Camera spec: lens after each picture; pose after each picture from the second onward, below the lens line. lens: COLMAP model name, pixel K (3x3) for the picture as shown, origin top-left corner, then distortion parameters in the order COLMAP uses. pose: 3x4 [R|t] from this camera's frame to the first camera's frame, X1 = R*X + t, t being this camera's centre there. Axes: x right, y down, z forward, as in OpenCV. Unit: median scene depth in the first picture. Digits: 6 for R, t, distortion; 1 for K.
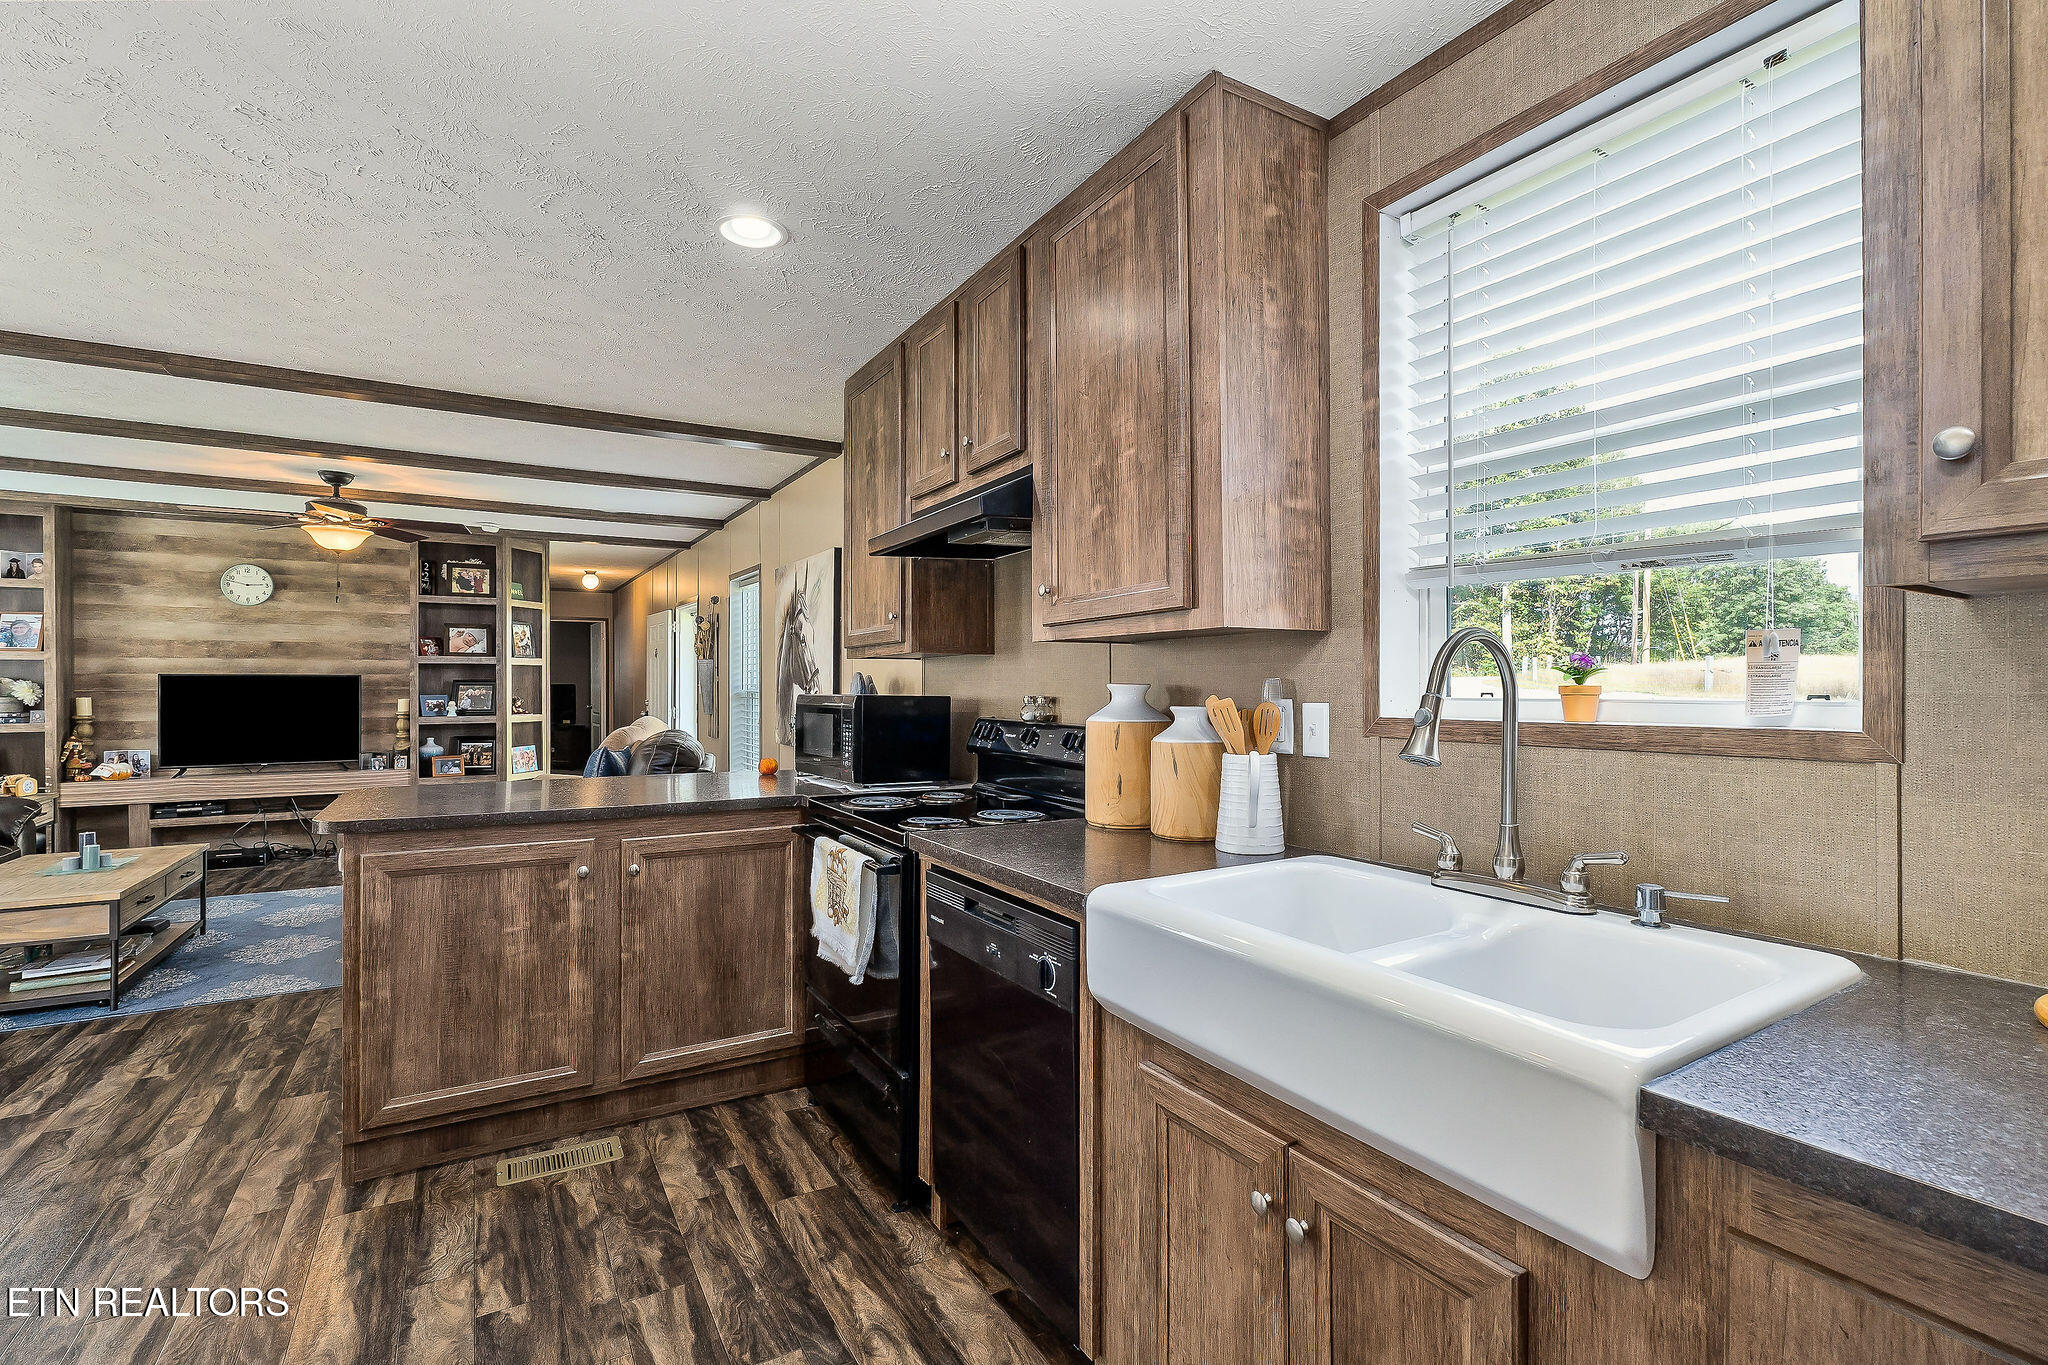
lens RADIAL K [[915.9, 0, 1030.5], [0, 915.9, 684.8], [0, 0, 1]] dist [-0.008417, -0.000183]
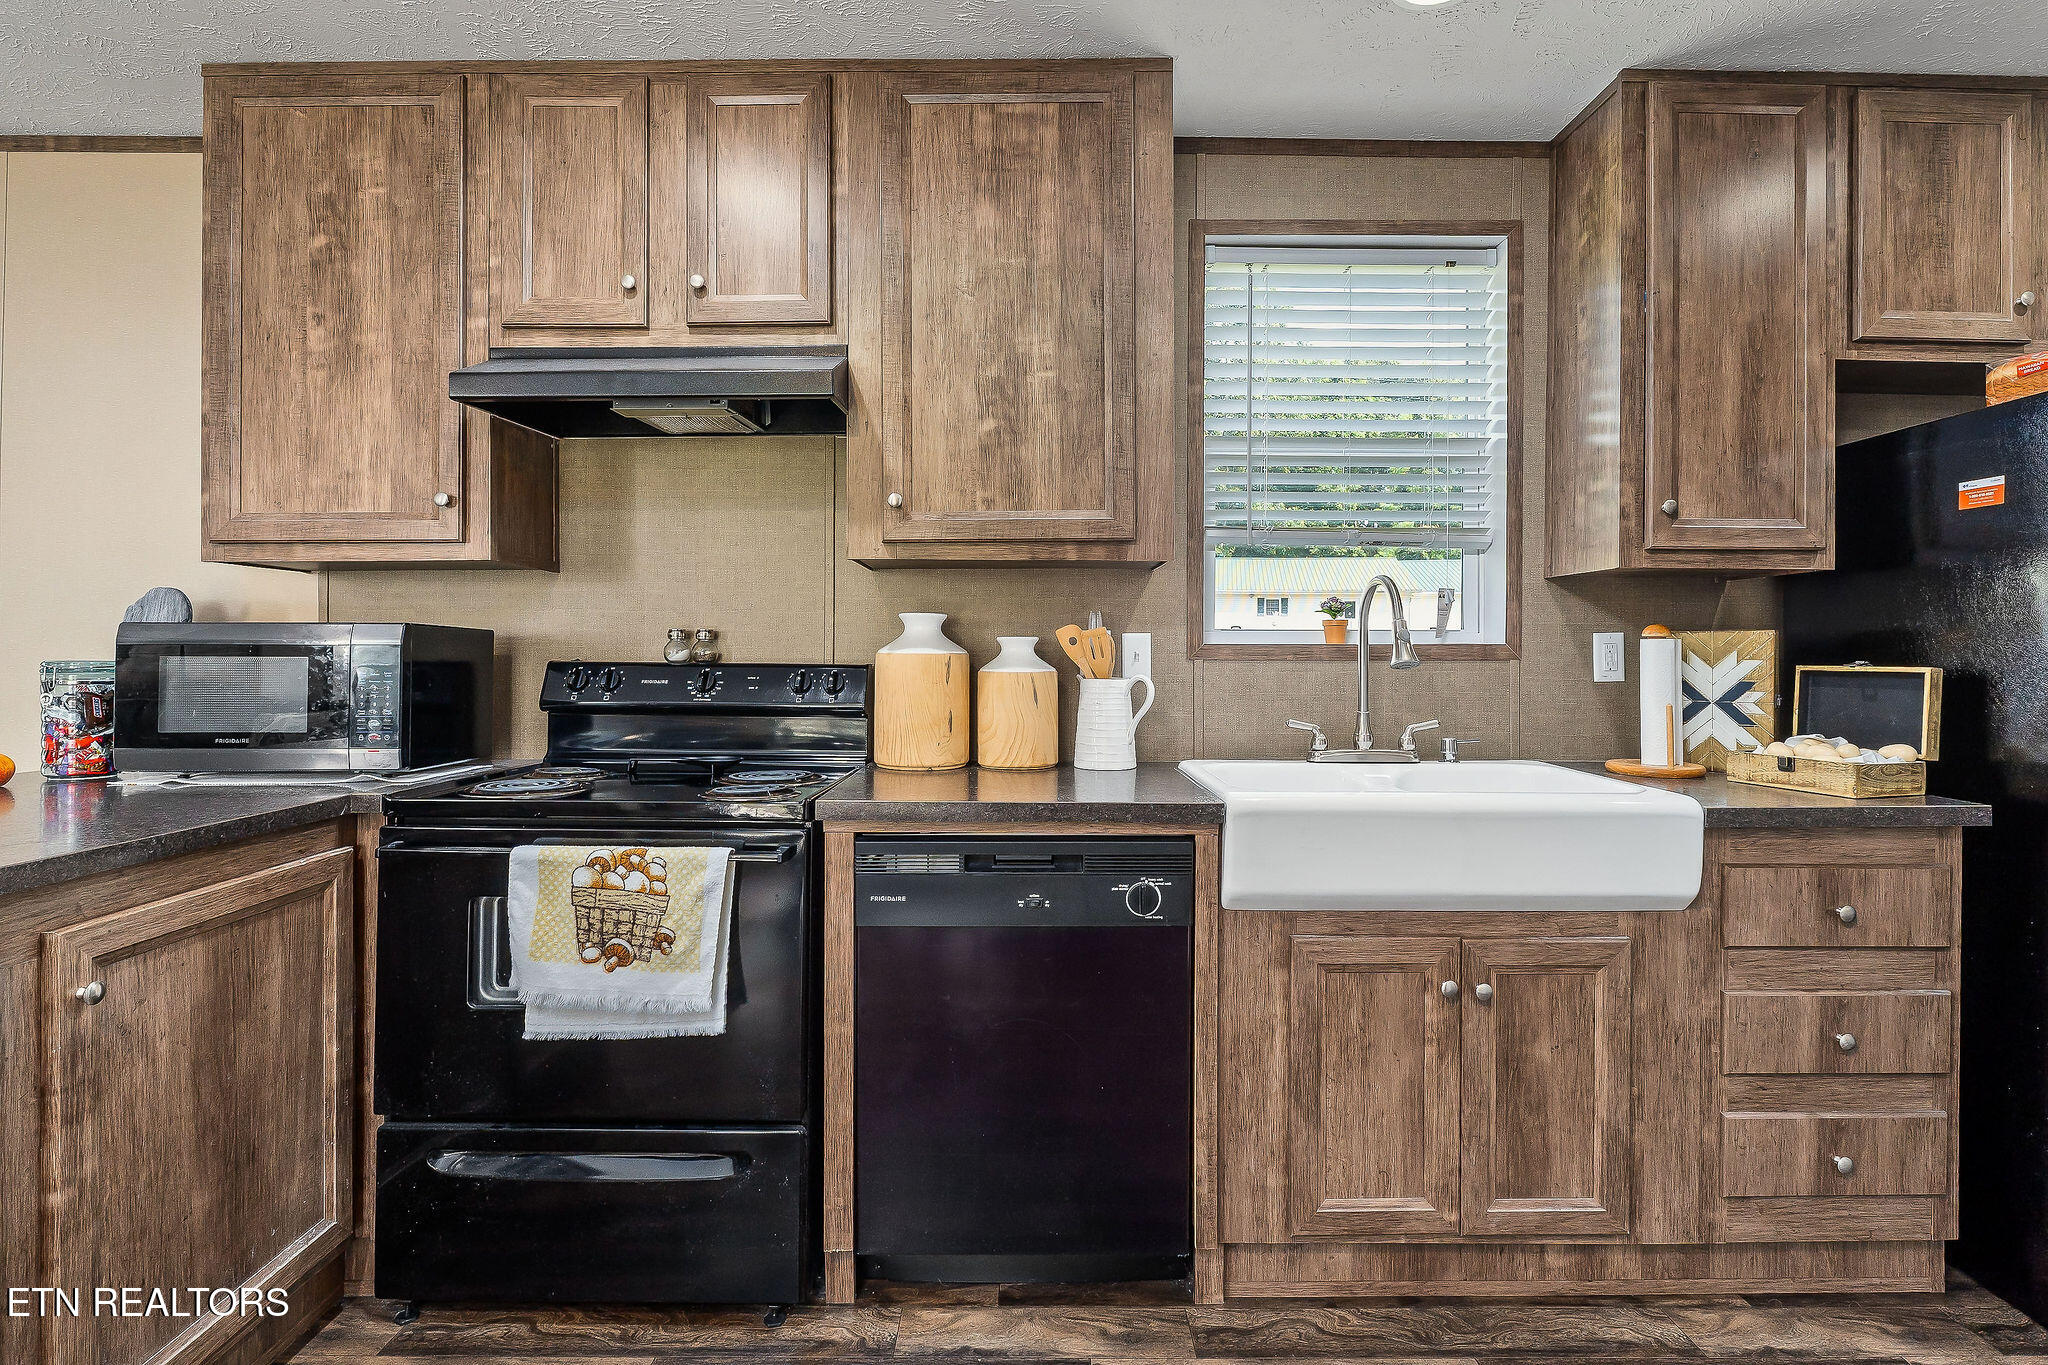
lens RADIAL K [[967.8, 0, 1027.5], [0, 967.8, 647.2], [0, 0, 1]] dist [-0.007201, -0.000035]
pose [[0.517725, 0.007346, 0.855516, -0.259560], [-0.004116, 0.999973, -0.006096, 0.014650], [-0.855537, -0.000365, 0.517741, 0.158575]]
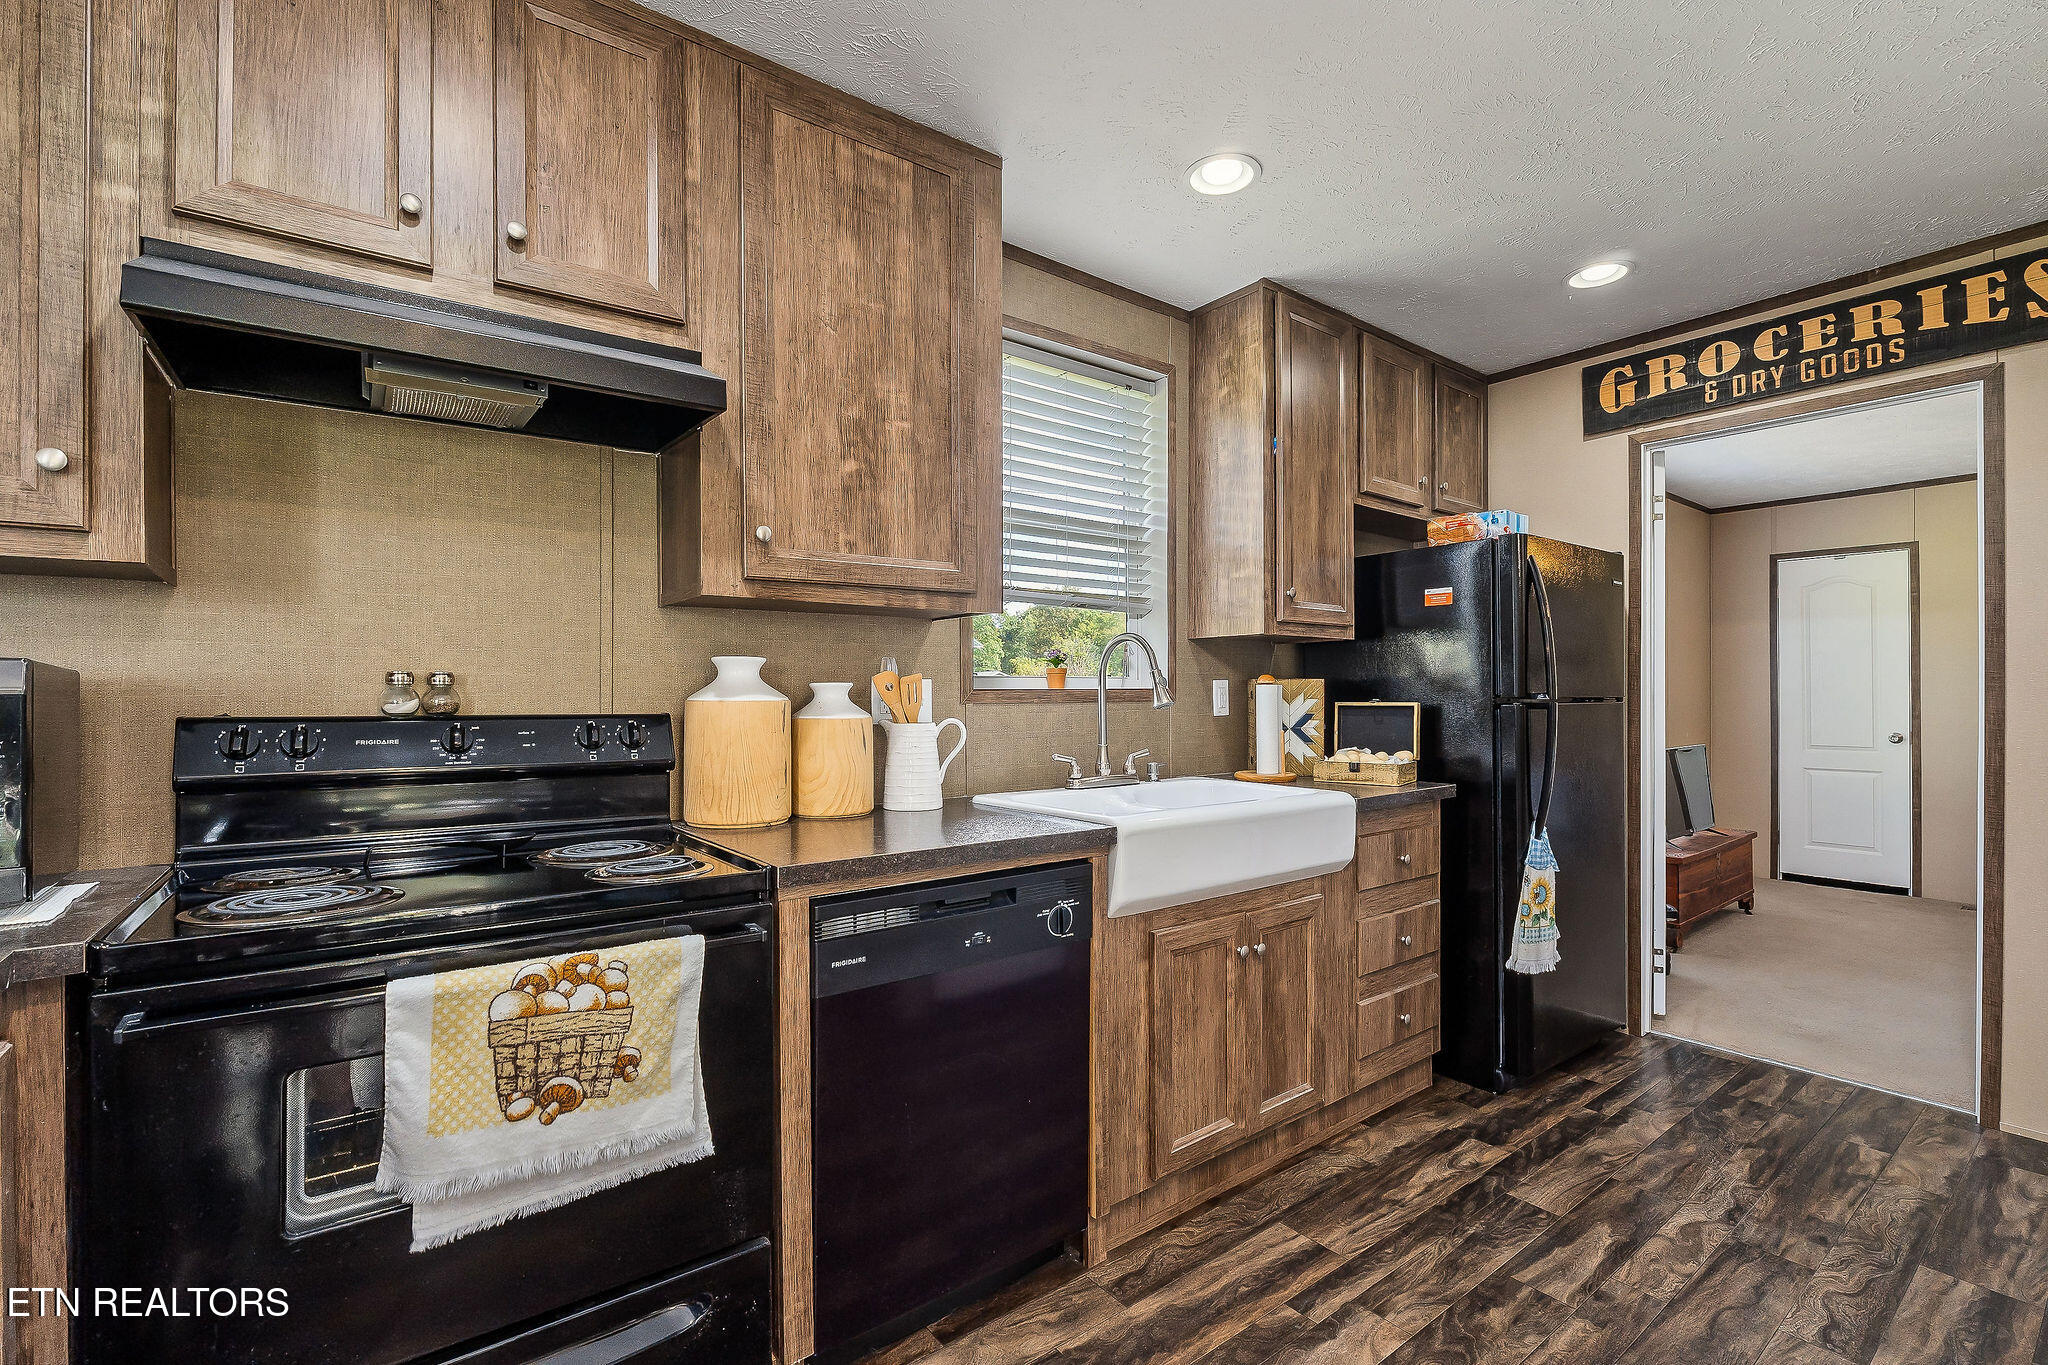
lens RADIAL K [[901.0, 0, 1030.5], [0, 901.0, 687.5], [0, 0, 1]] dist [-0.010311, -0.000295]
pose [[-0.102409, 0.009425, 0.994698, -0.289879], [0.004159, 0.999950, -0.009047, 0.013670], [-0.994734, 0.003210, -0.102443, 0.317686]]
